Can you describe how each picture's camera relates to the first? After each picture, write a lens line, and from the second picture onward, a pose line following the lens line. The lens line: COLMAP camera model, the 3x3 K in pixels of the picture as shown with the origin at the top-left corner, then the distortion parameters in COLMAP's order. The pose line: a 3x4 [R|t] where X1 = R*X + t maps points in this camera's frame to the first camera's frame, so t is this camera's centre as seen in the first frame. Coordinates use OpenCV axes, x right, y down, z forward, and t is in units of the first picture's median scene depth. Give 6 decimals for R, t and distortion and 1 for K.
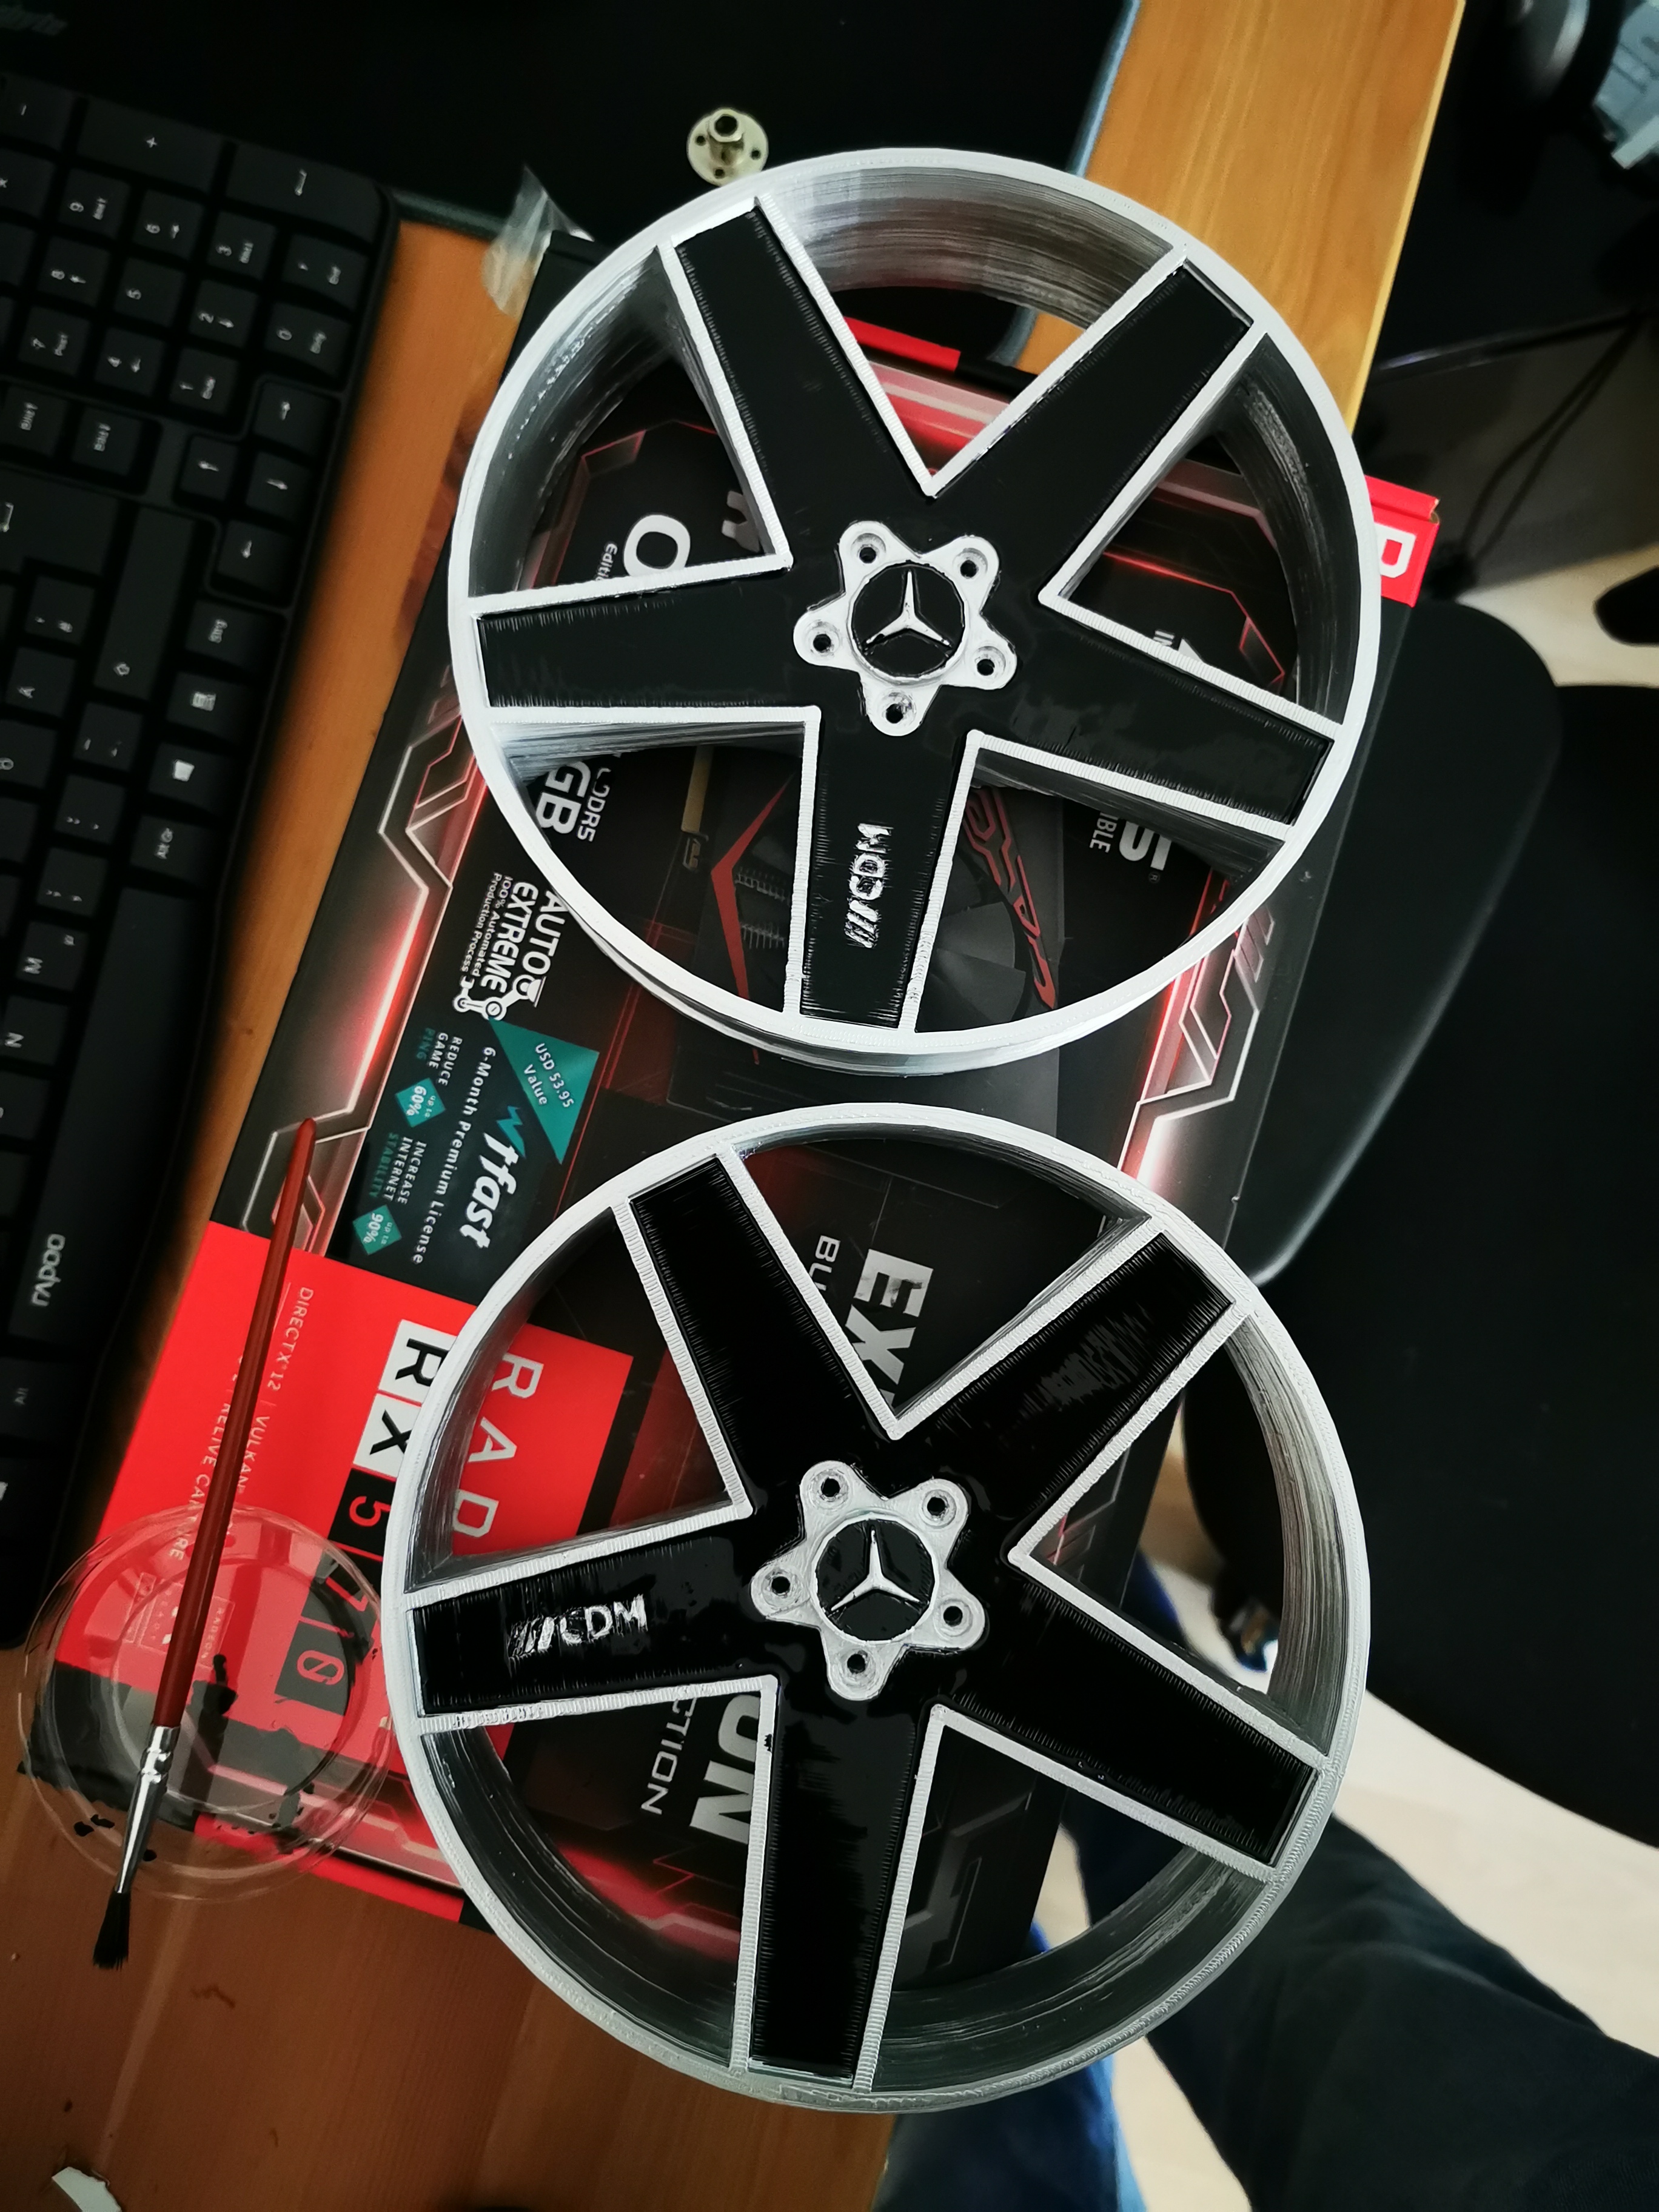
lens RADIAL K [[1766.6, 0, 830.8], [0, 1766.6, 1106.0], [0, 0, 1]] dist [0.034630, -0.058548]
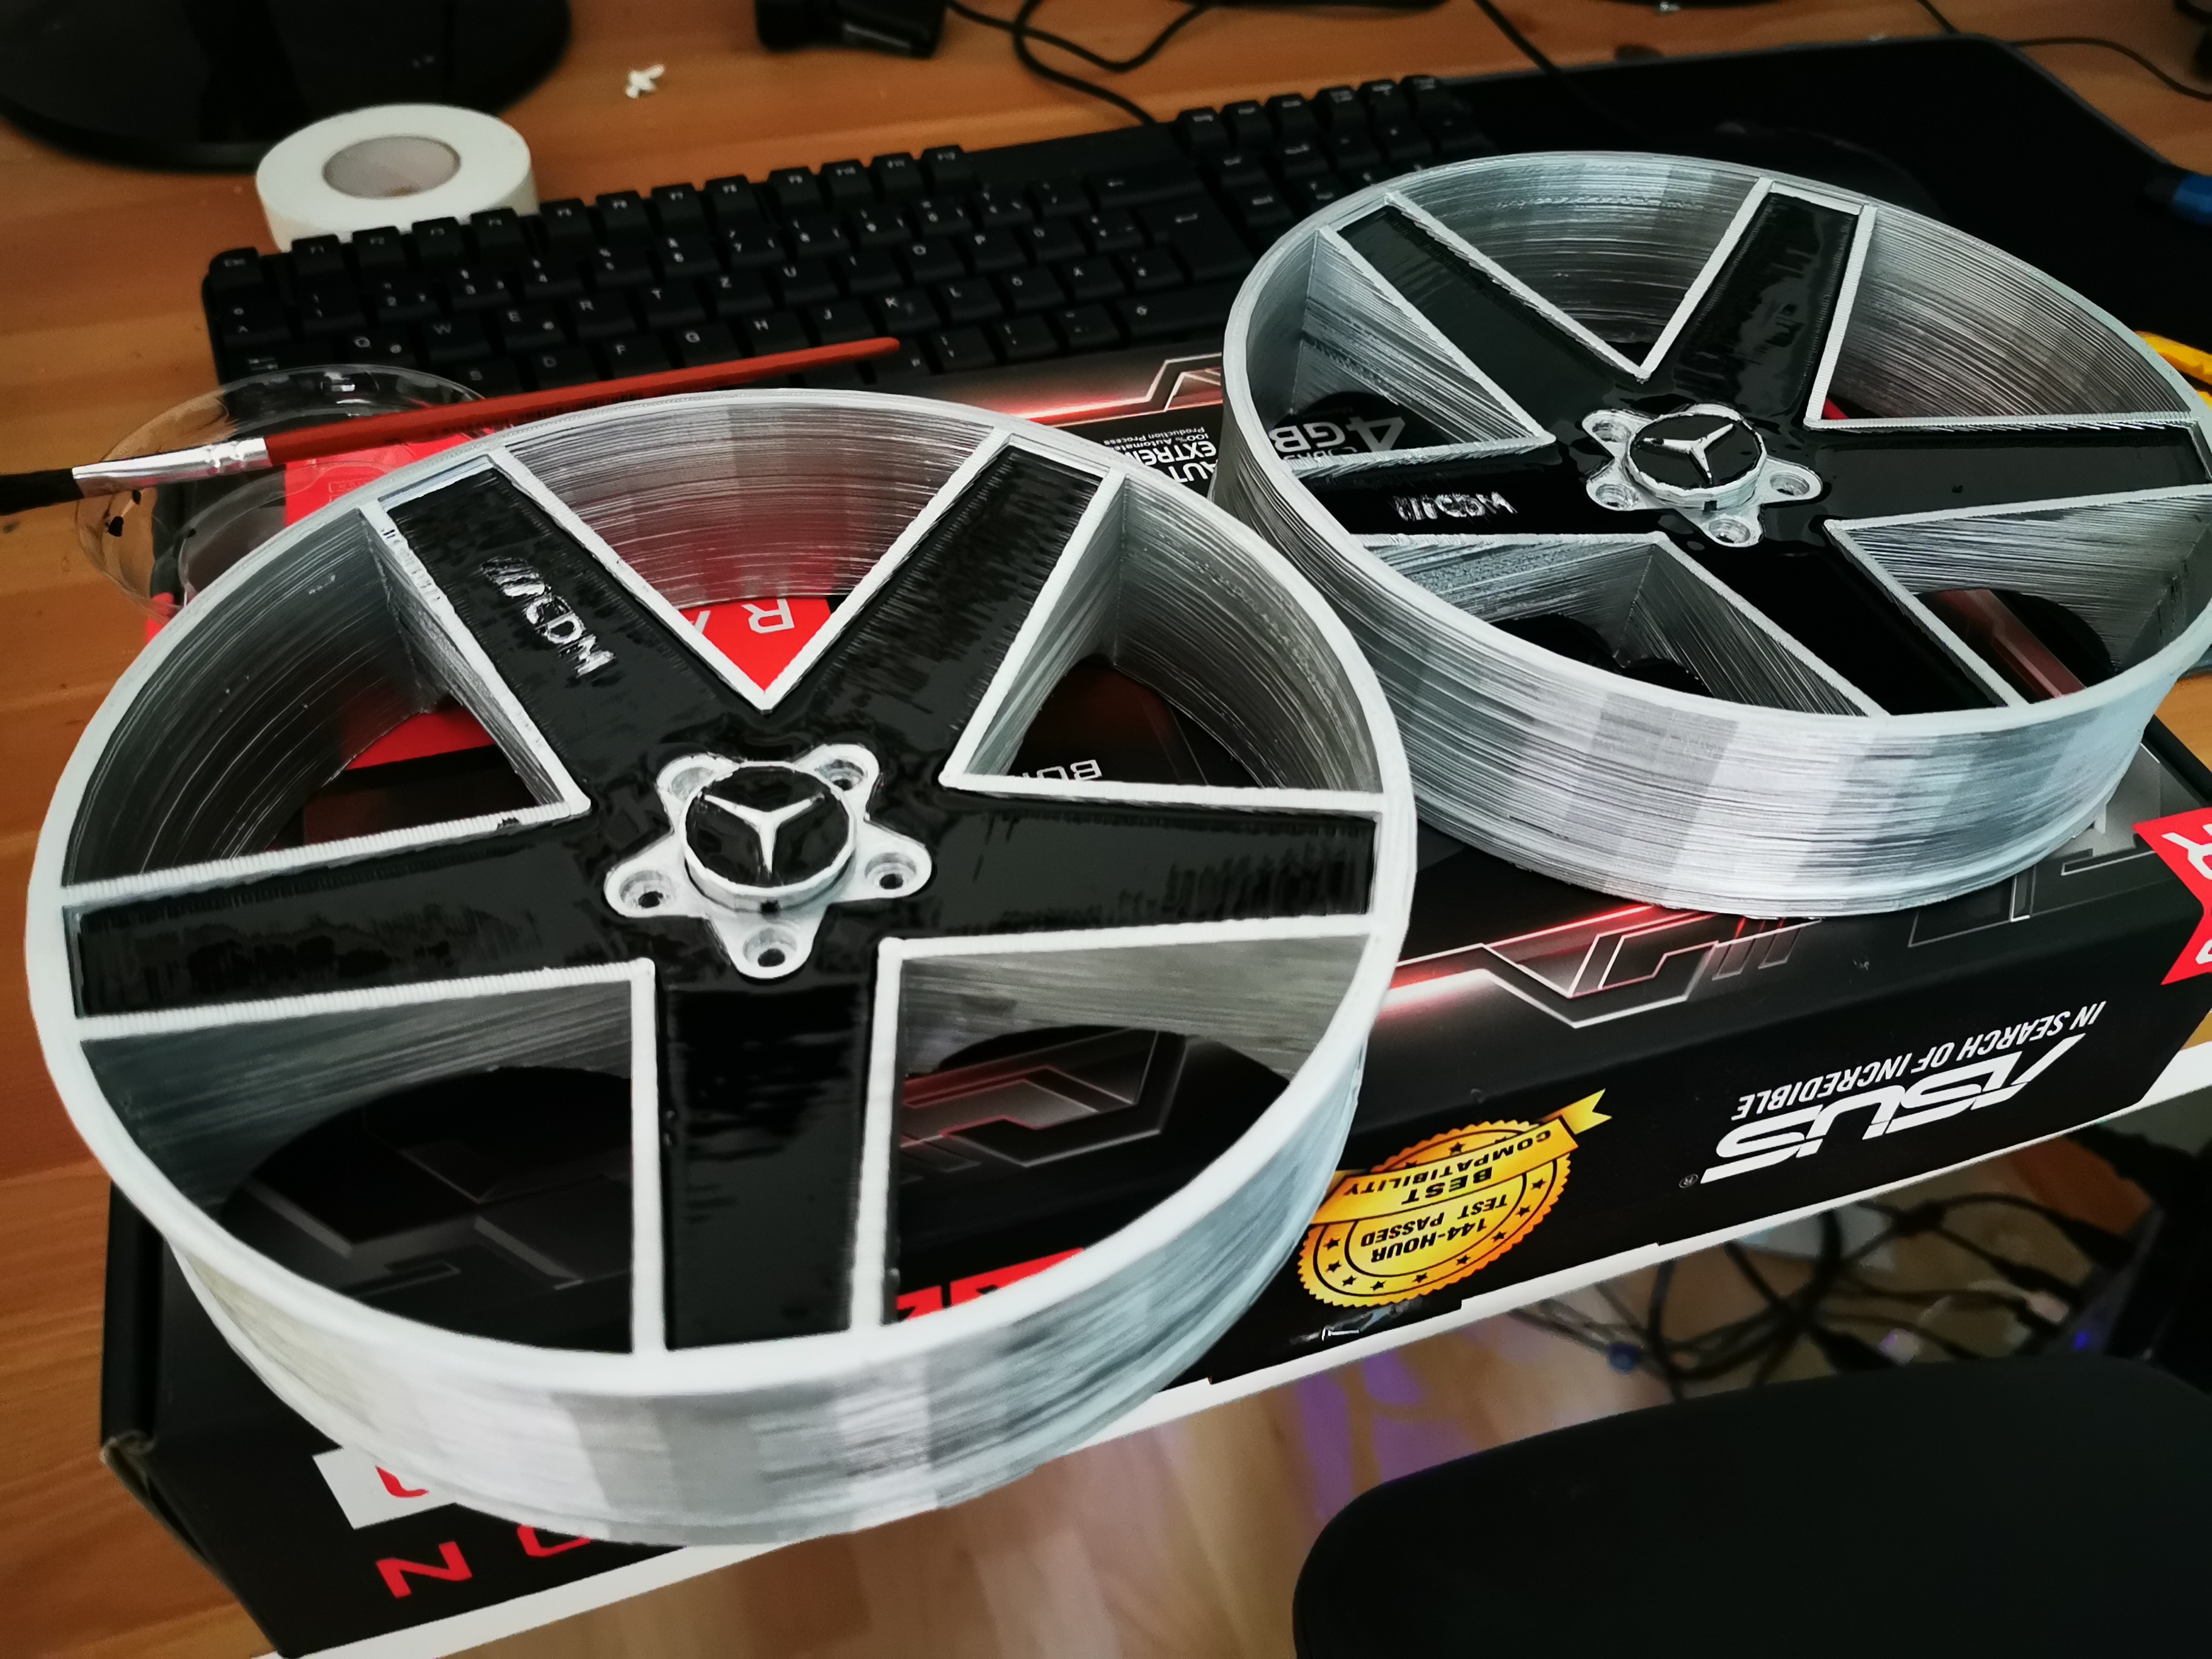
lens RADIAL K [[1766.6, 0, 1107.1], [0, 1766.6, 830.6], [0, 0, 1]] dist [0.034630, -0.058548]
pose [[0.580067, 0.606156, -0.544148, 0.470146], [-0.814173, 0.452256, -0.364125, 0.386718], [0.025377, 0.654247, 0.755855, 0.403257]]
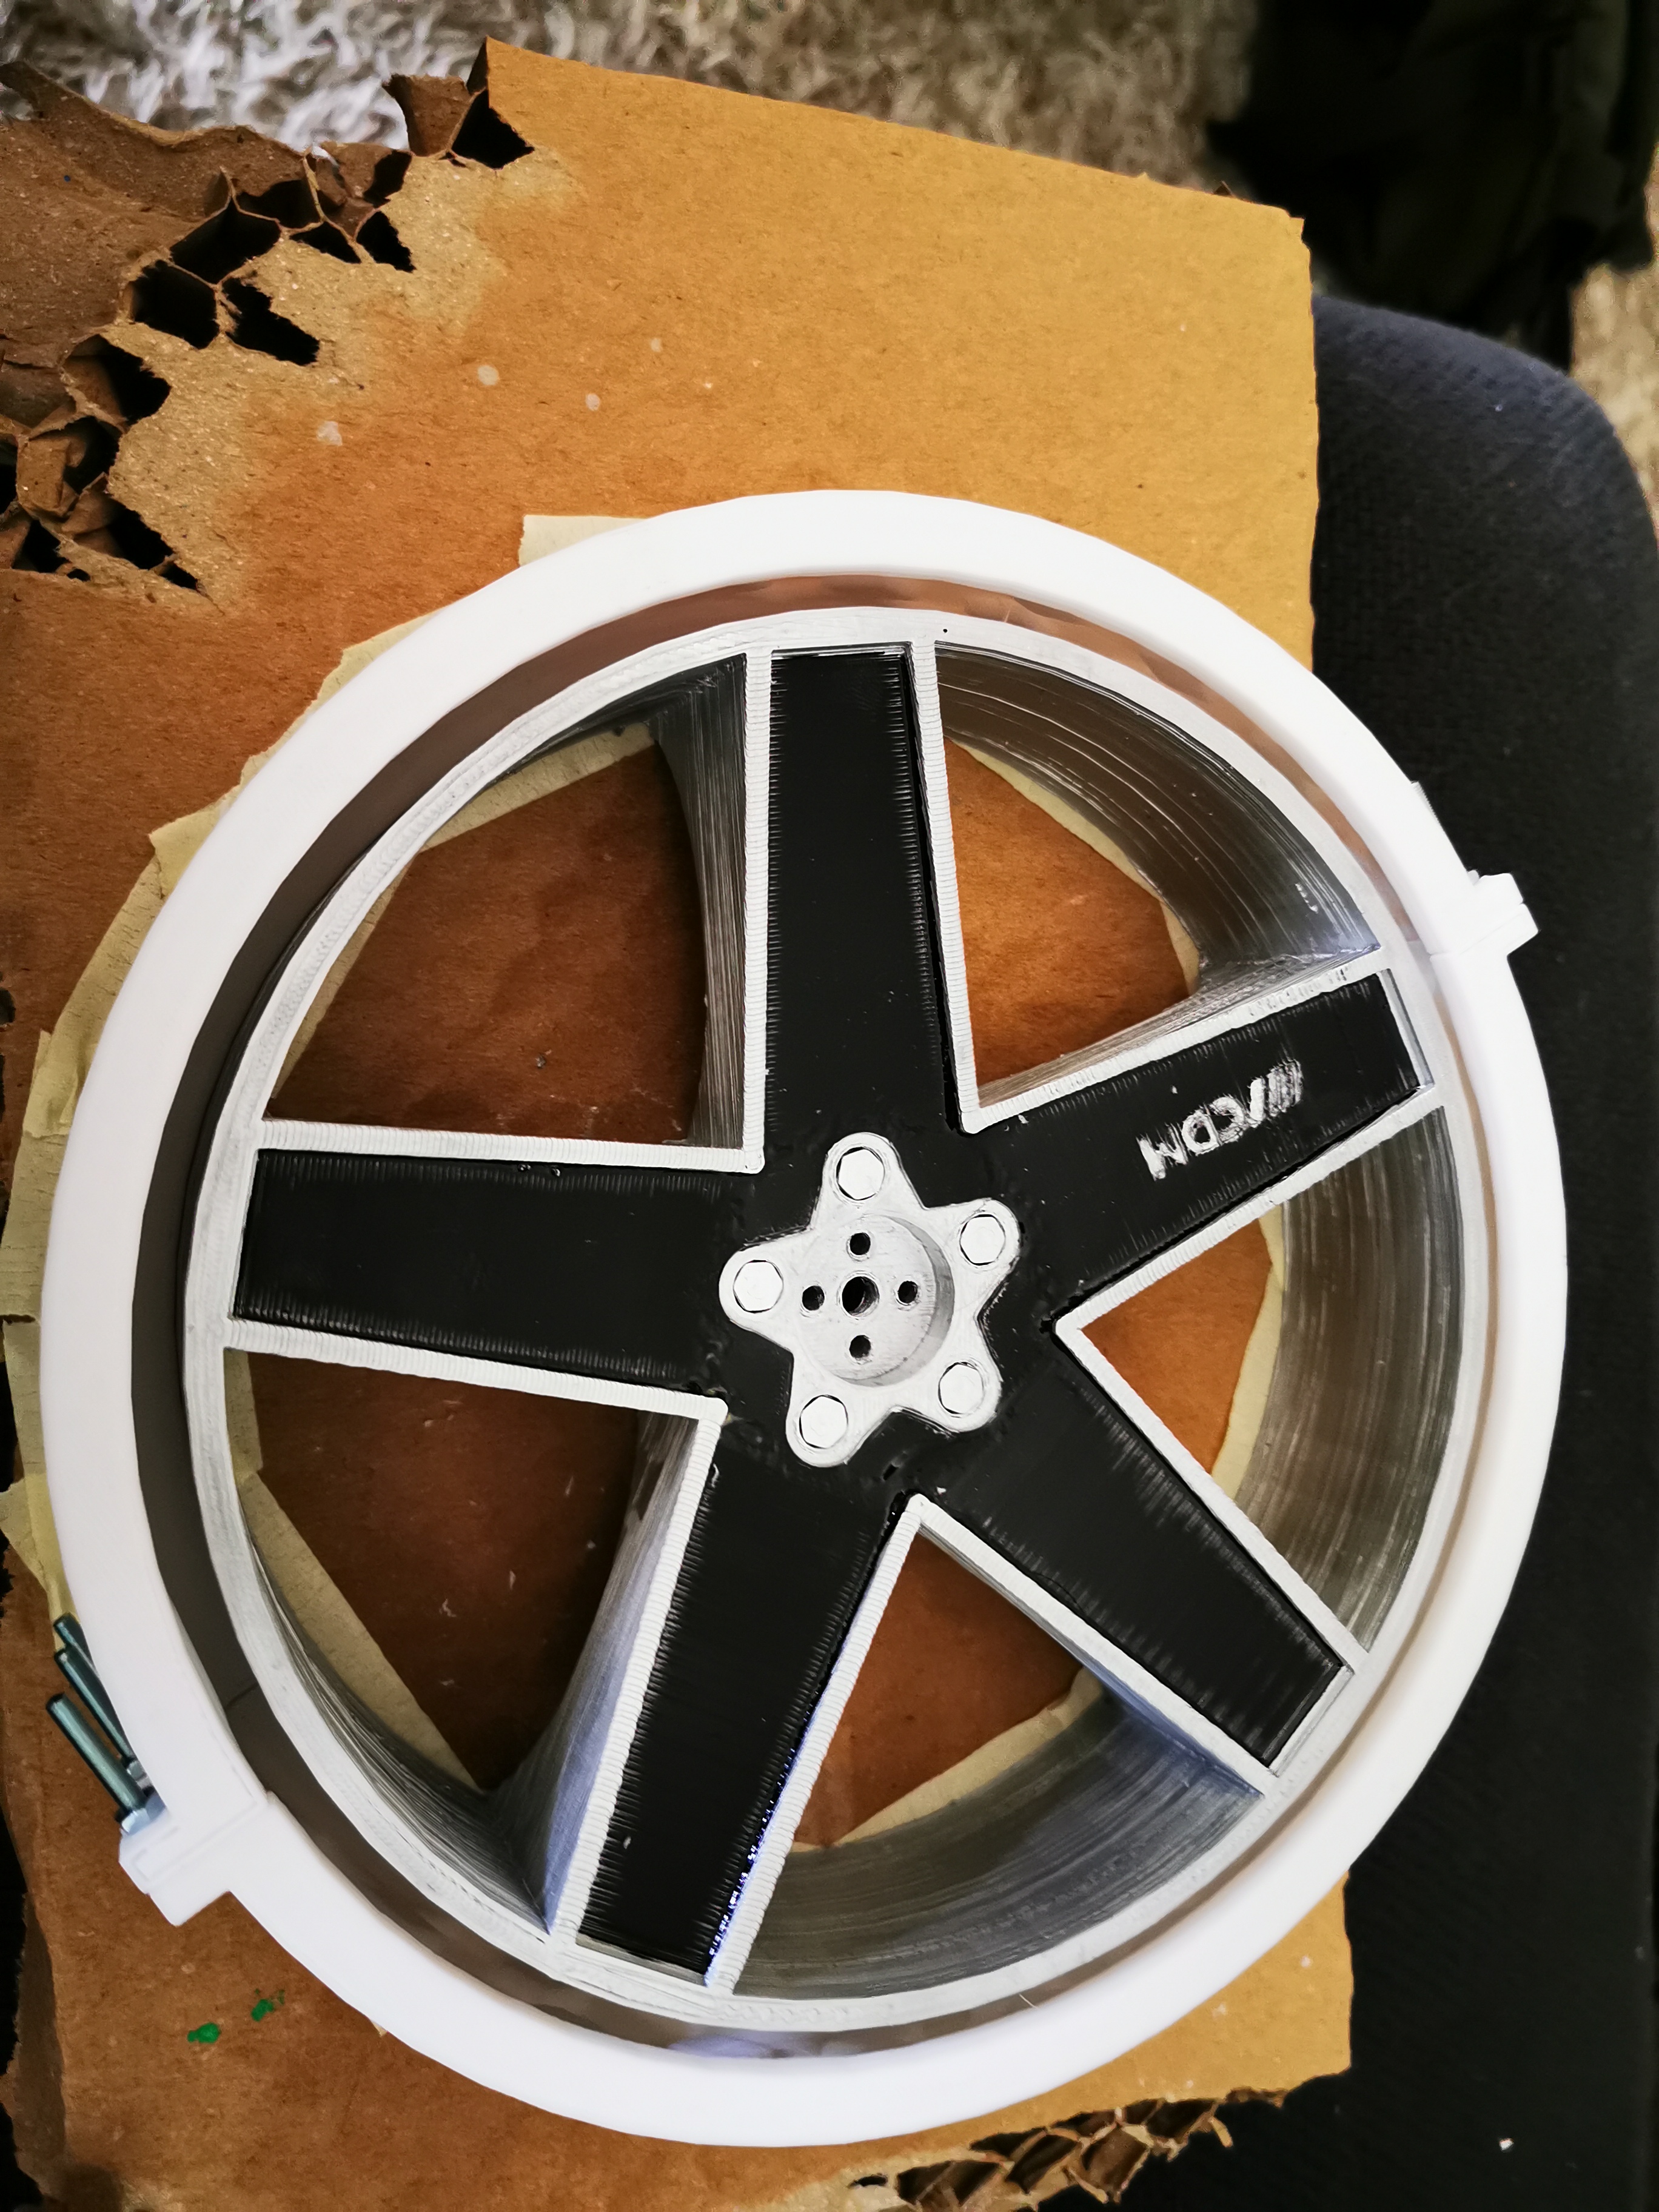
lens RADIAL K [[1766.6, 0, 838.4], [0, 1766.6, 1104.8], [0, 0, 1]] dist [0.034630, -0.058548]
pose [[-0.871701, 0.320604, -0.370609, 0.256558], [-0.317134, -0.945635, -0.072119, 0.368412], [-0.373583, 0.054667, 0.925985, 0.317590]]
